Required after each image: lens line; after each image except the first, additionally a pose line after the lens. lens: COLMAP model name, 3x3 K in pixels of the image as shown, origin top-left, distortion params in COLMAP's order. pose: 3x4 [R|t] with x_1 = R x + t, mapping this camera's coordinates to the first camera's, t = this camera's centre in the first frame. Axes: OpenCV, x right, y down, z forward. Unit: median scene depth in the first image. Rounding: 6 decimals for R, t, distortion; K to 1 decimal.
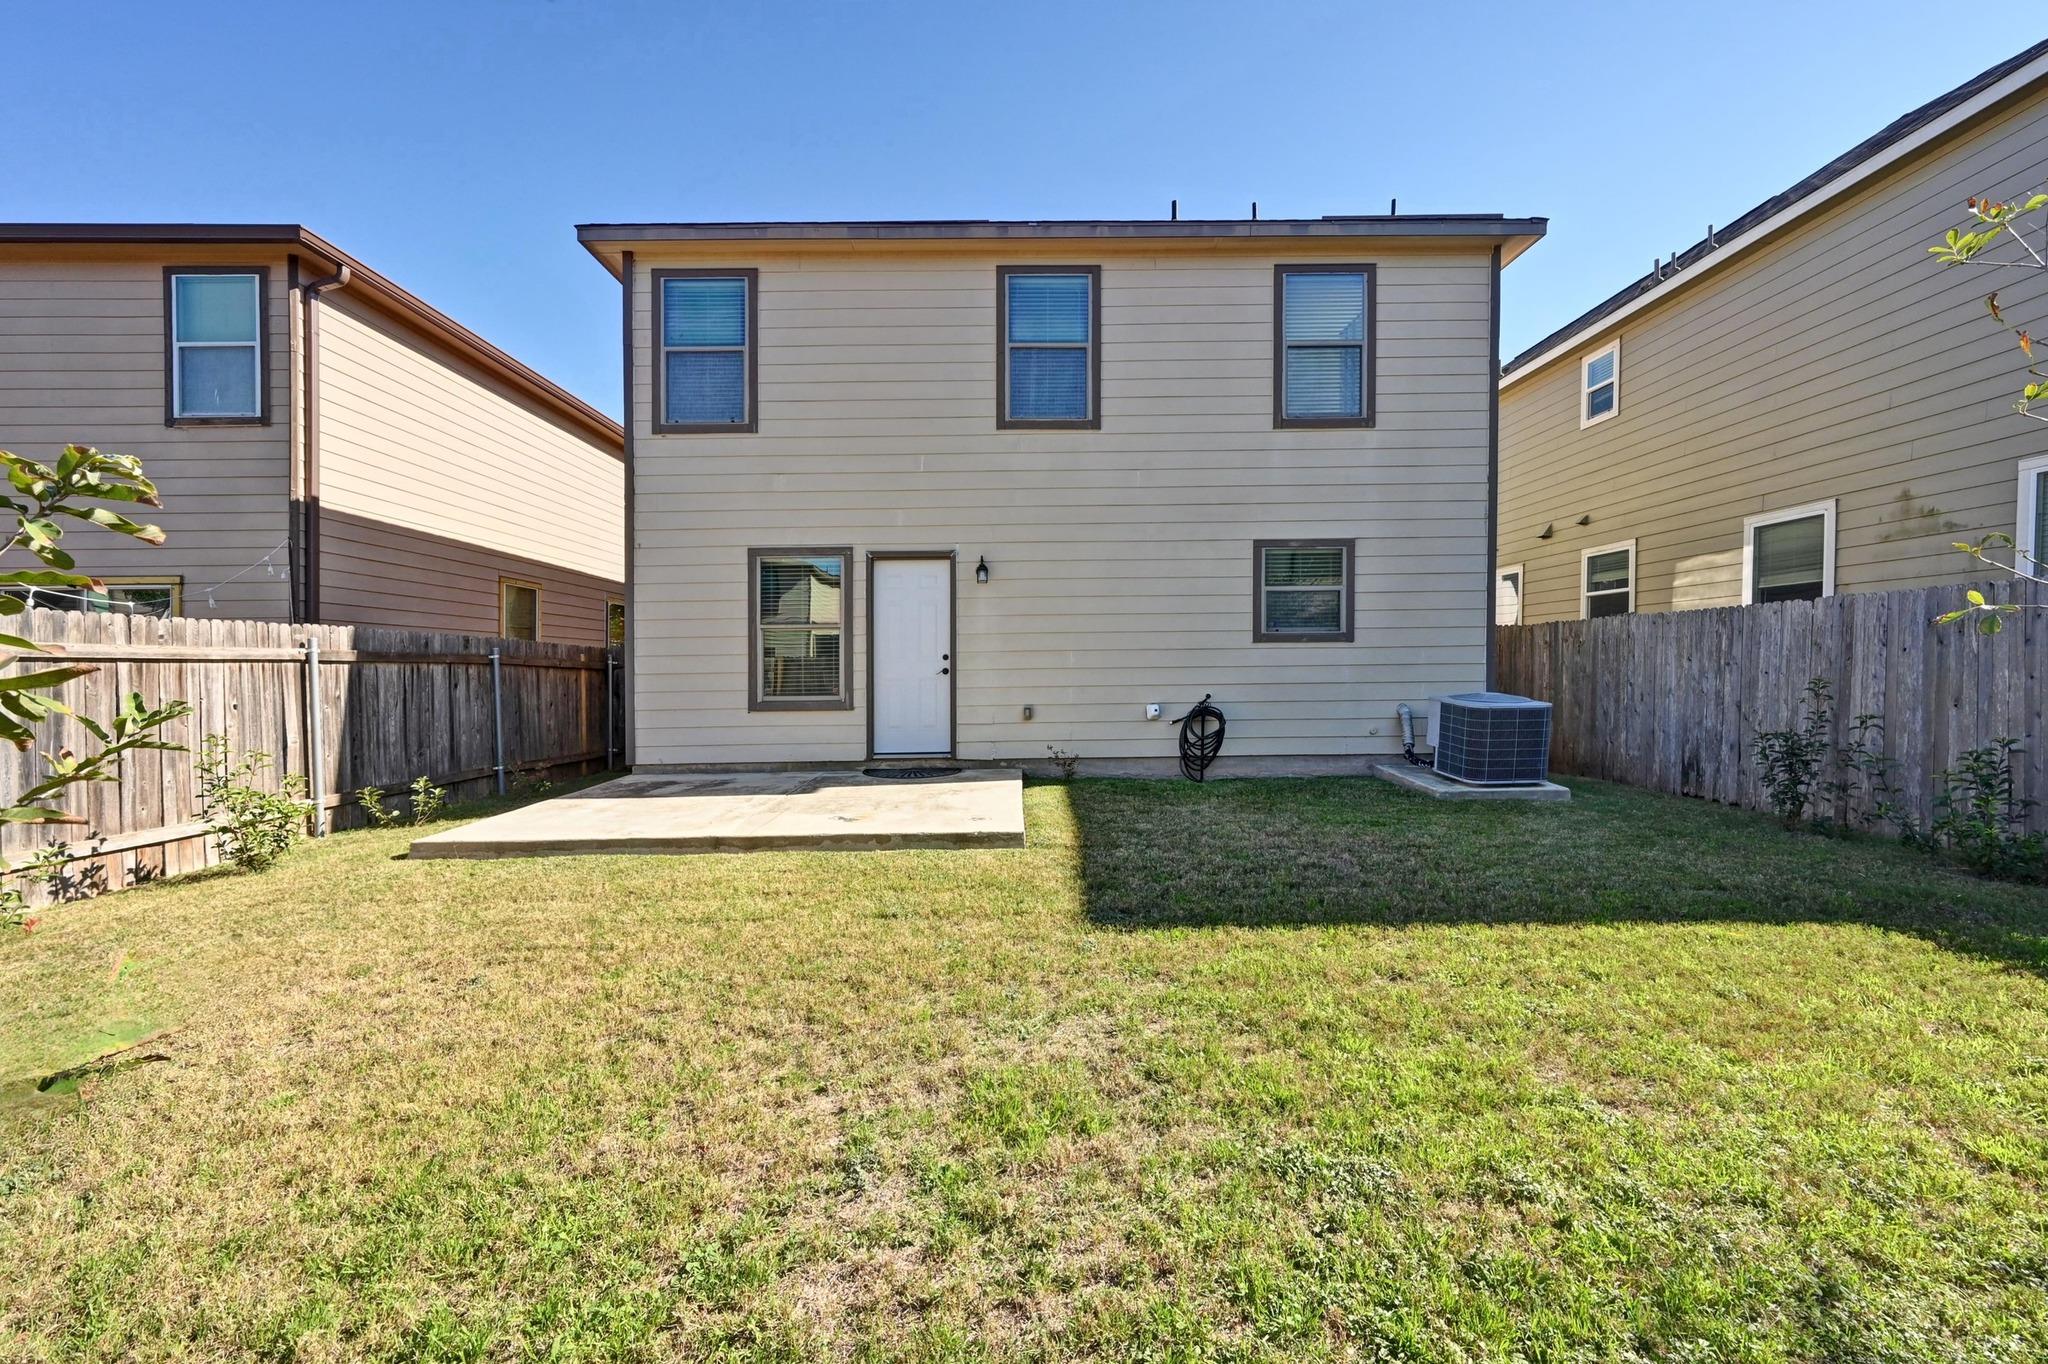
lens RADIAL K [[815.0, 0, 1077.3], [0, 815.0, 680.9], [0, 0, 1]] dist [-0.000738, 0.001898]
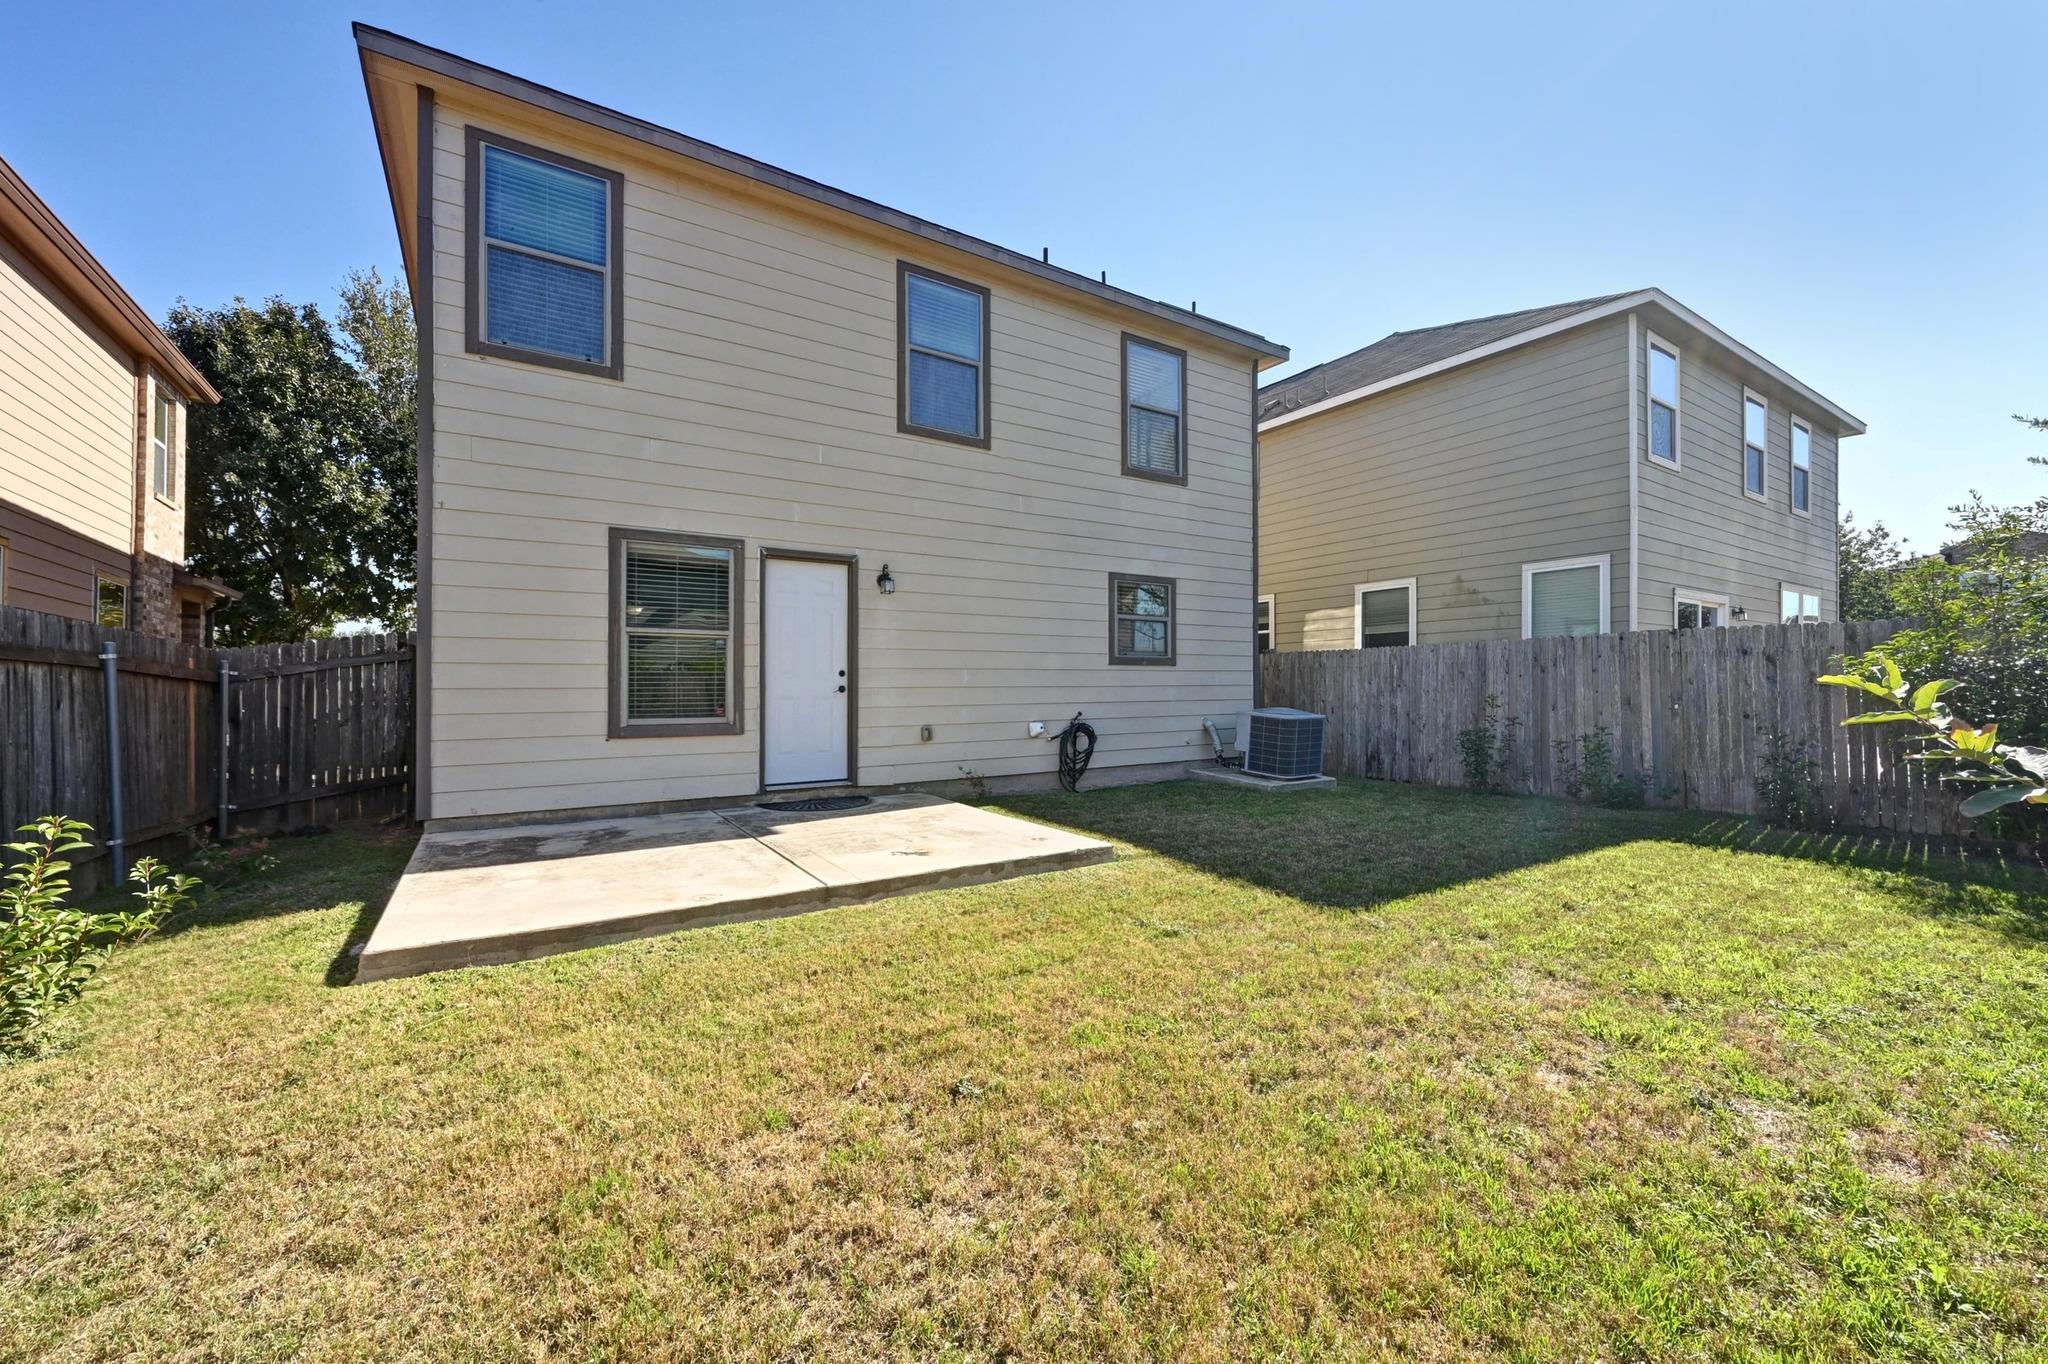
lens RADIAL K [[815.0, 0, 1063.9], [0, 815.0, 689.8], [0, 0, 1]] dist [-0.000738, 0.001898]
pose [[0.831084, 0.004825, 0.556126, -0.460952], [0.009022, 0.999714, -0.022157, 0.011895], [-0.556074, 0.023432, 0.830802, 0.118803]]
